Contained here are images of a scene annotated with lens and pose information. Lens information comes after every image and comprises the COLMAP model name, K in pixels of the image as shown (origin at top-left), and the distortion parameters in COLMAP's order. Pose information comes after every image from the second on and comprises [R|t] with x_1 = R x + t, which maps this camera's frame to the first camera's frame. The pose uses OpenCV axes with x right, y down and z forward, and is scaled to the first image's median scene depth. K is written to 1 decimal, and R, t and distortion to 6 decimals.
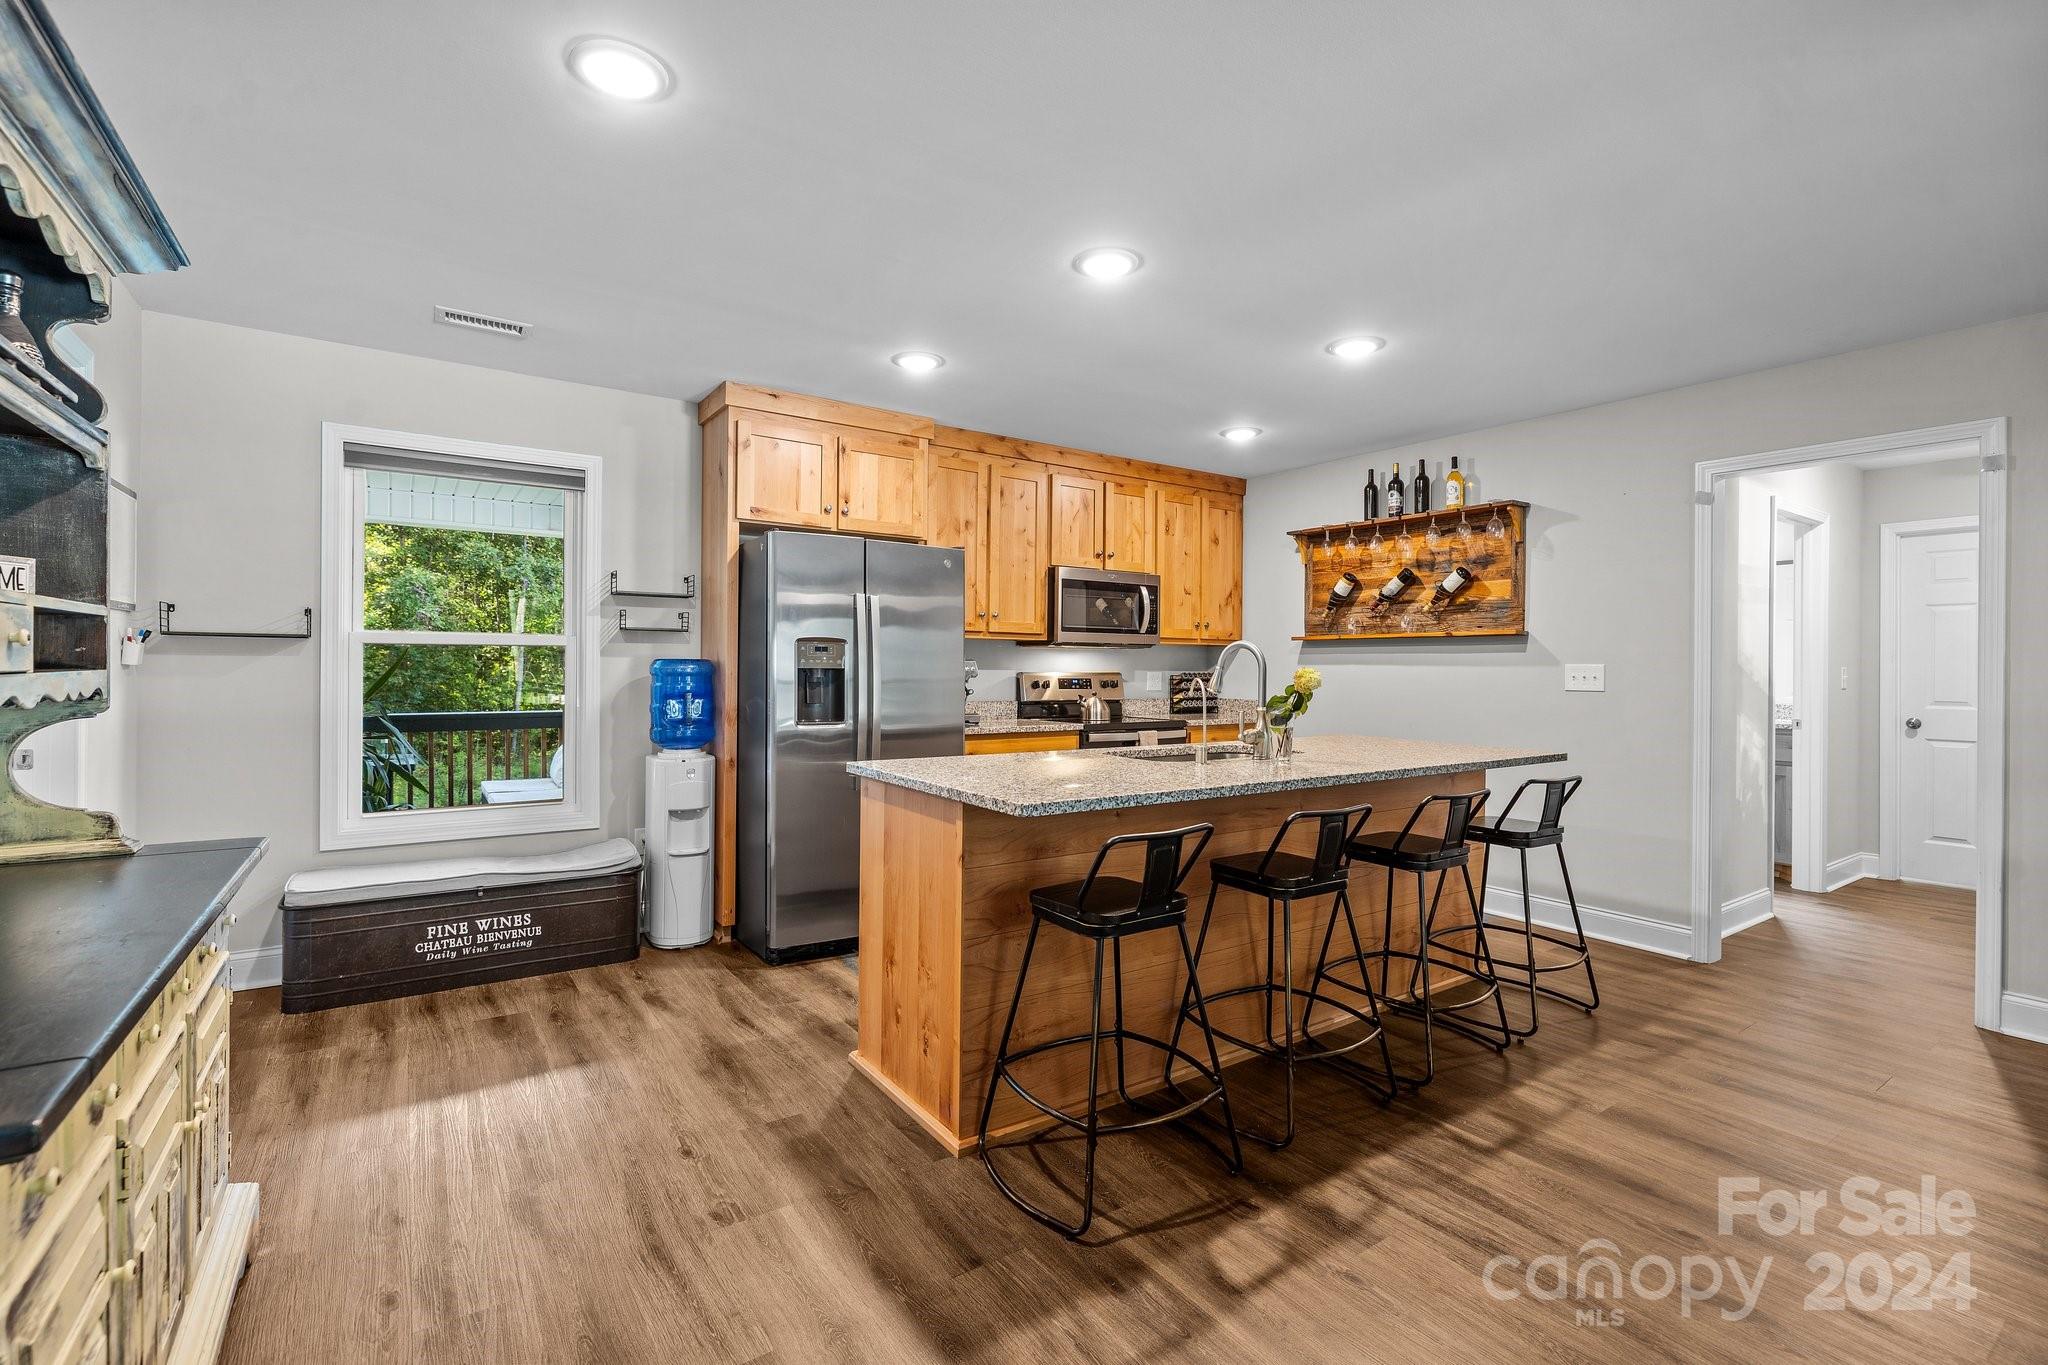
lens RADIAL K [[921.1, 0, 1021.6], [0, 921.1, 654.8], [0, 0, 1]] dist [-0.008192, -0.000581]
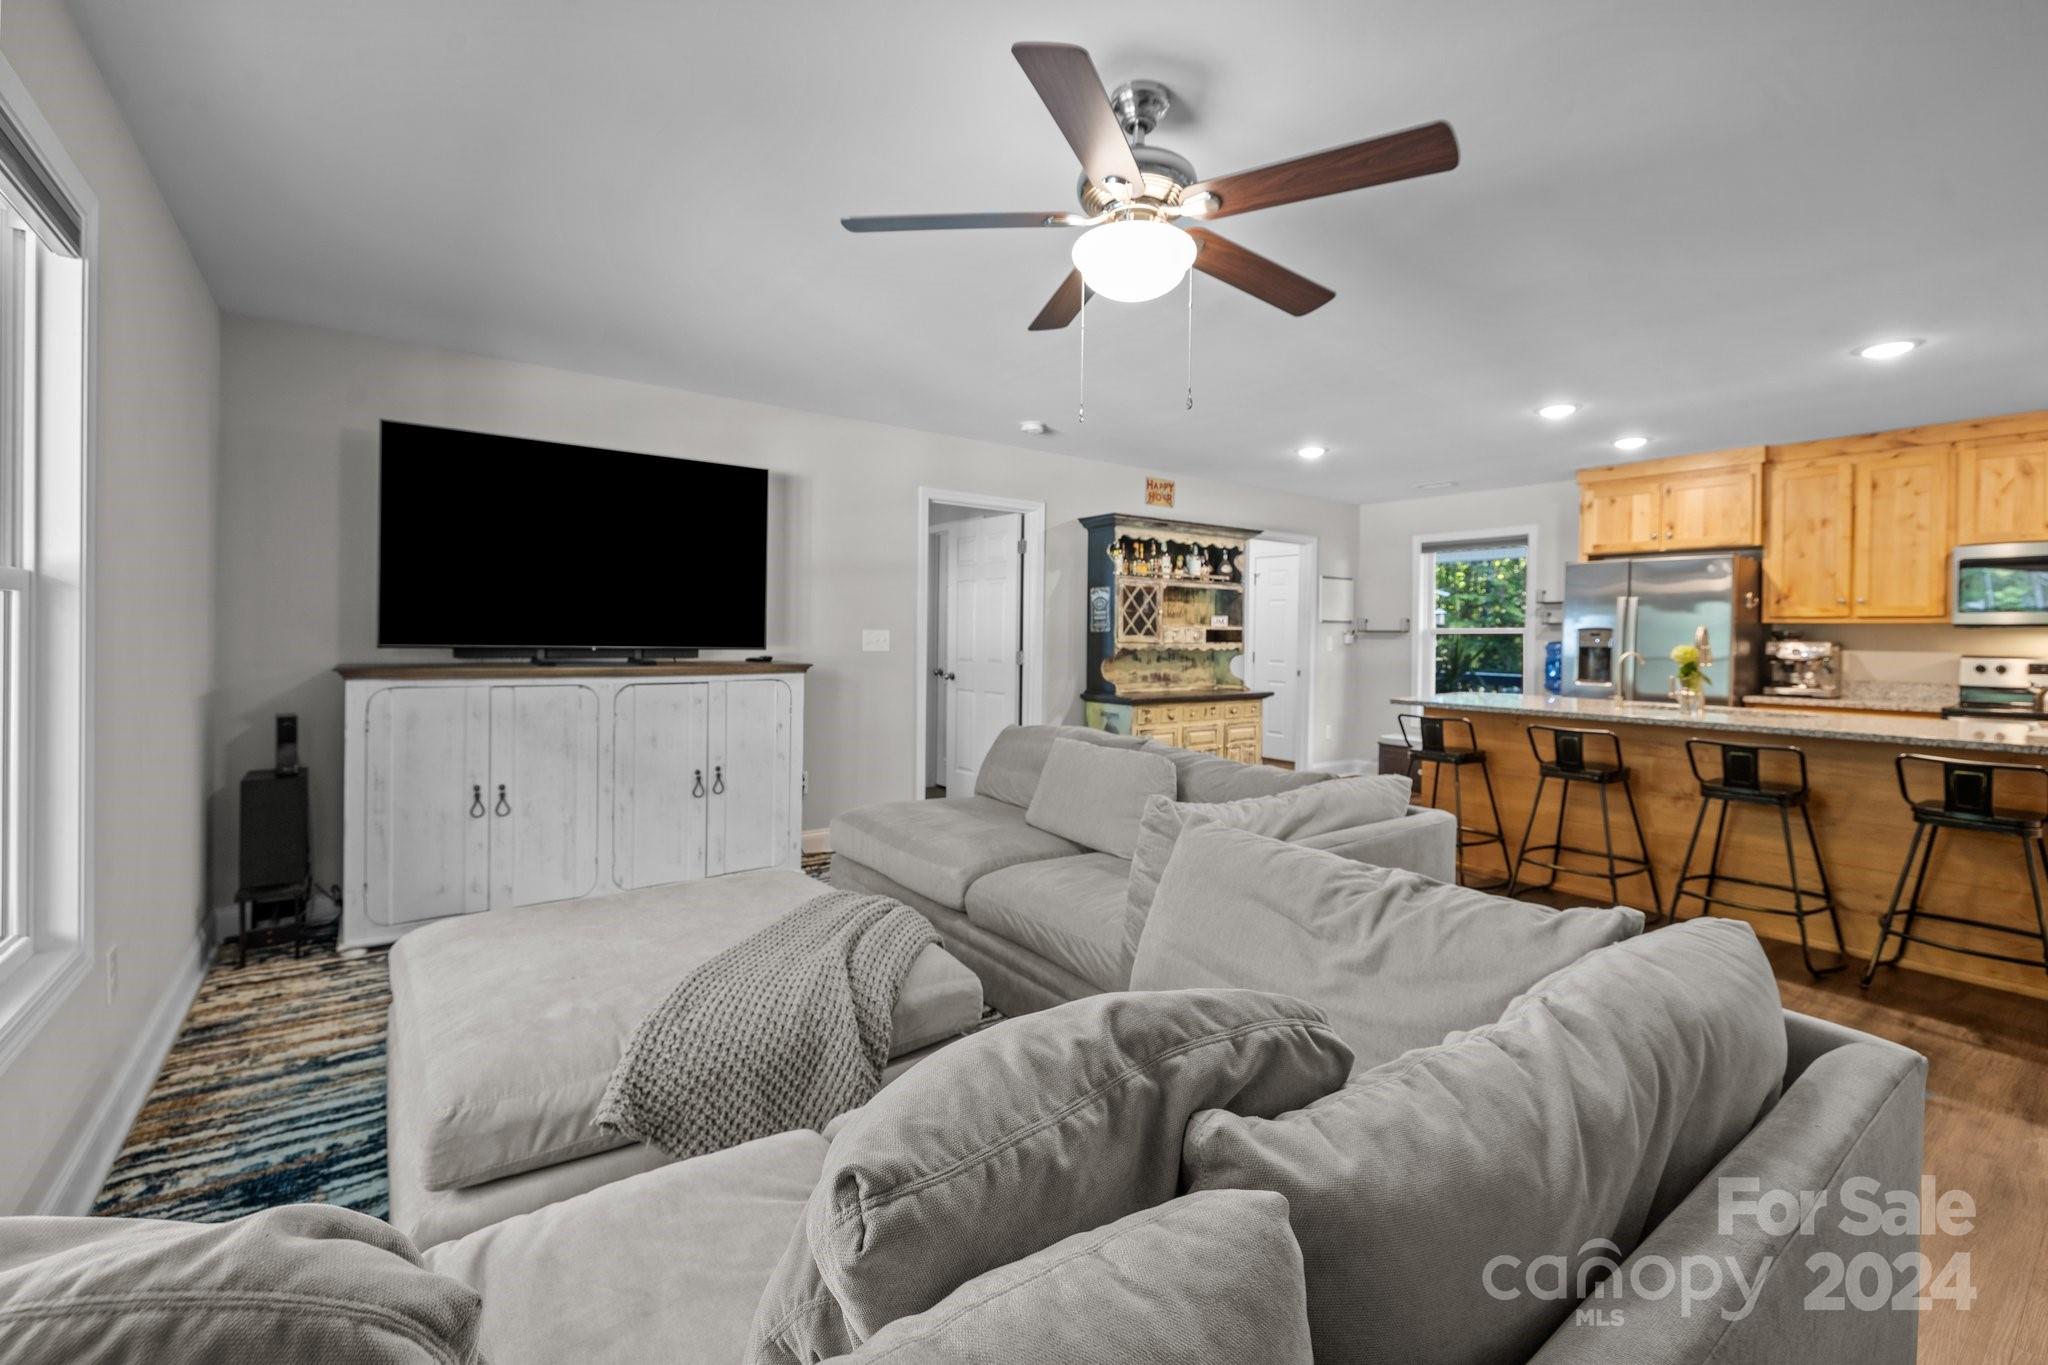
lens RADIAL K [[869.5, 0, 1018.0], [0, 869.5, 643.4], [0, 0, 1]] dist [0.001439, -0.001233]
pose [[0.032595, 0.001017, -0.999468, 1.026188], [0.001499, 0.999998, 0.001067, 0.005052], [0.999468, -0.001533, 0.032594, -0.029258]]
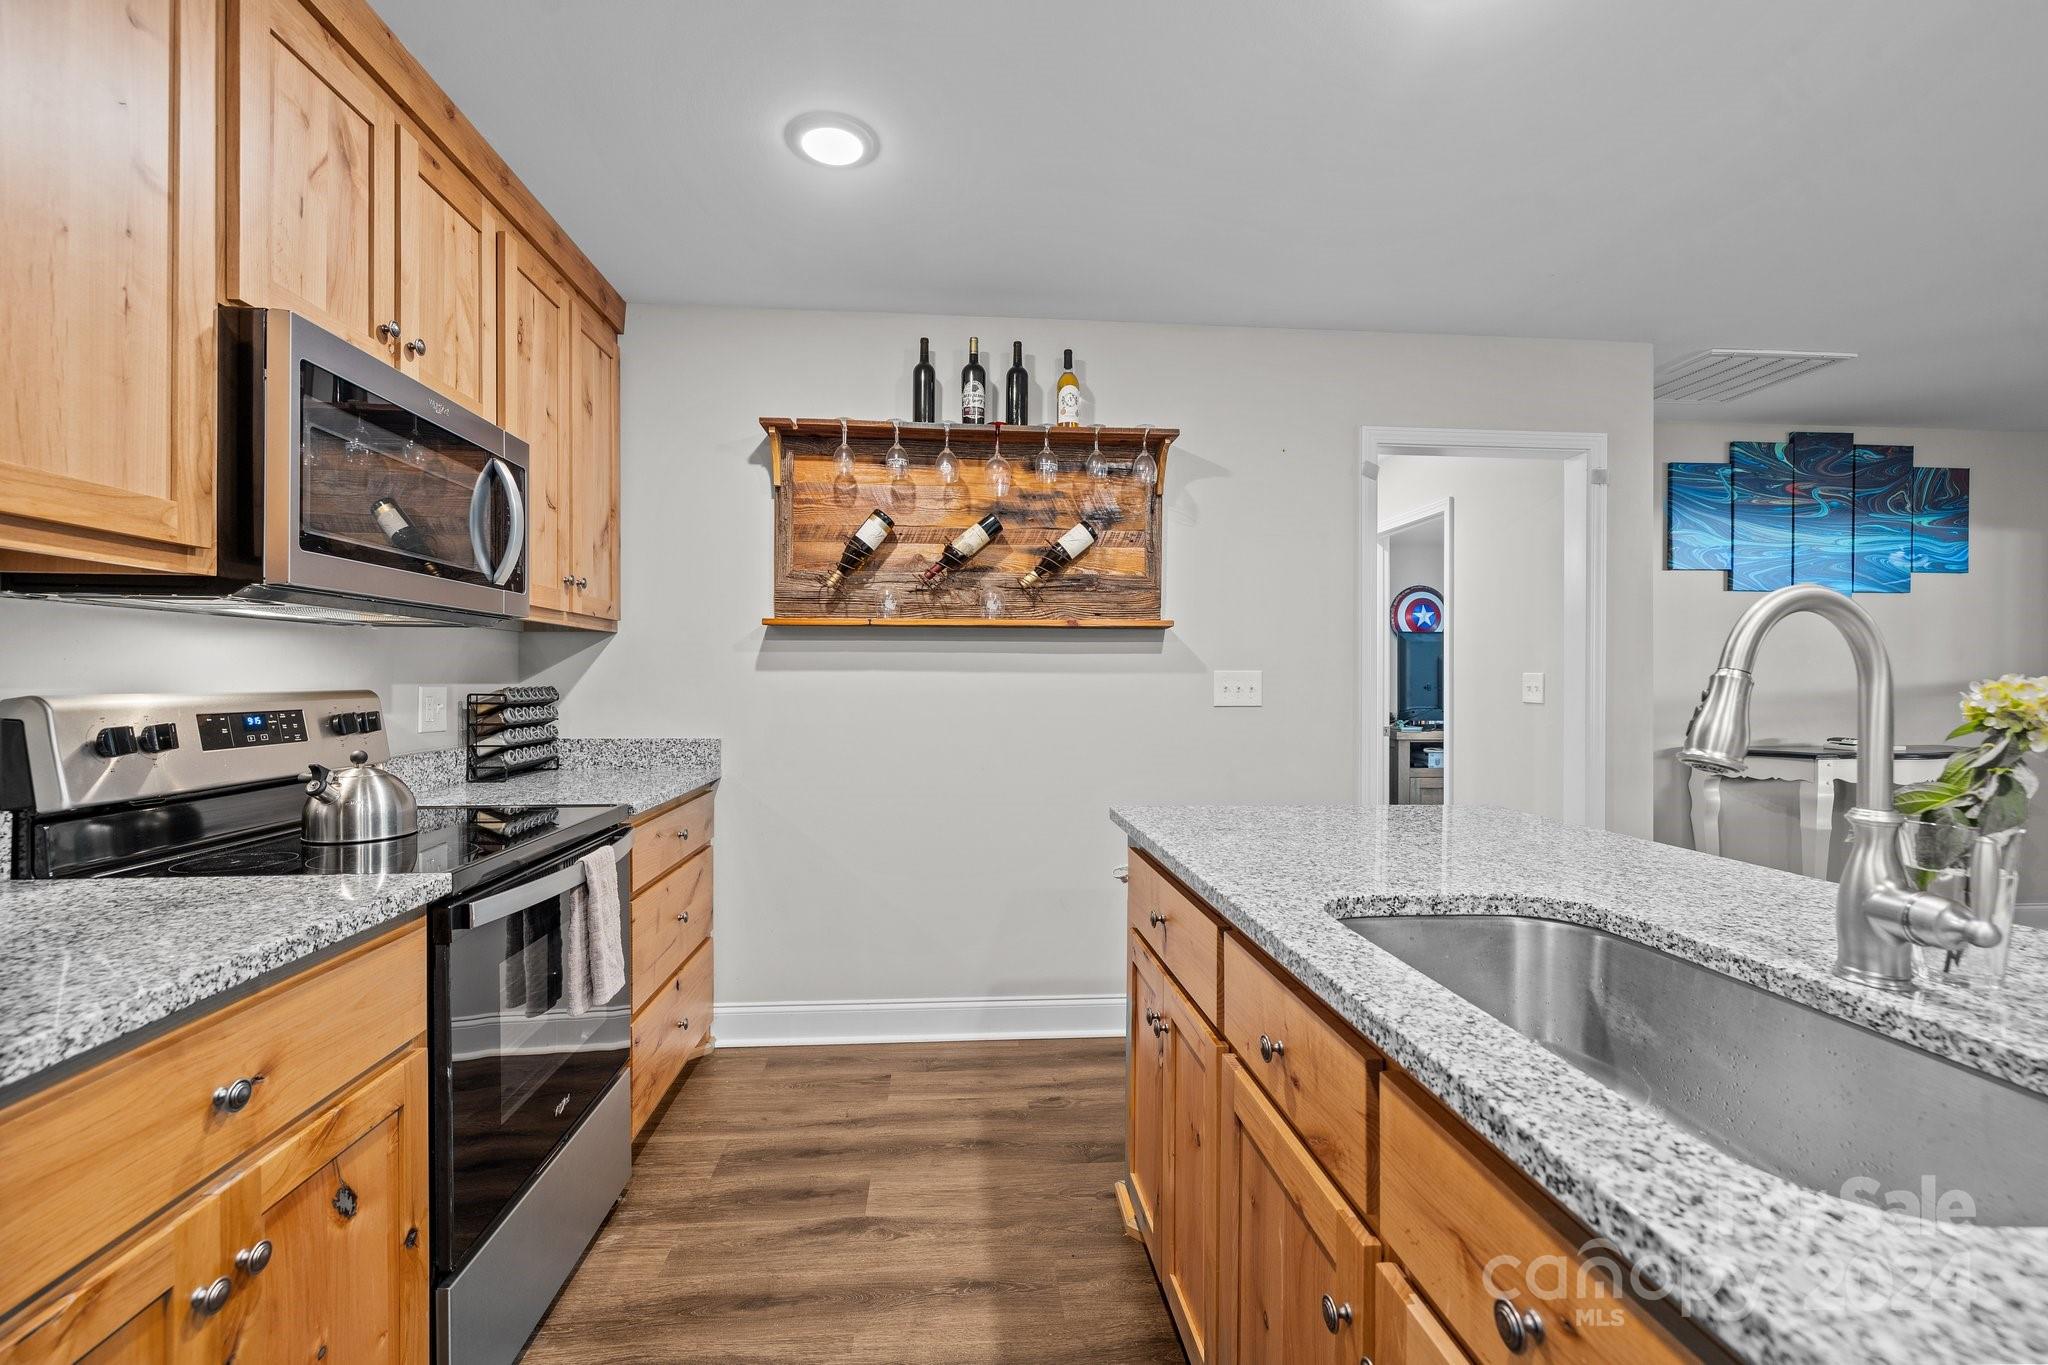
lens RADIAL K [[869.5, 0, 1021.0], [0, 869.5, 685.1], [0, 0, 1]] dist [0.001439, -0.001233]
pose [[0.497622, -0.011674, 0.867315, -0.084213], [-0.011179, 0.999740, 0.019870, 0.009450], [-0.867322, -0.019583, 0.497362, 0.746462]]
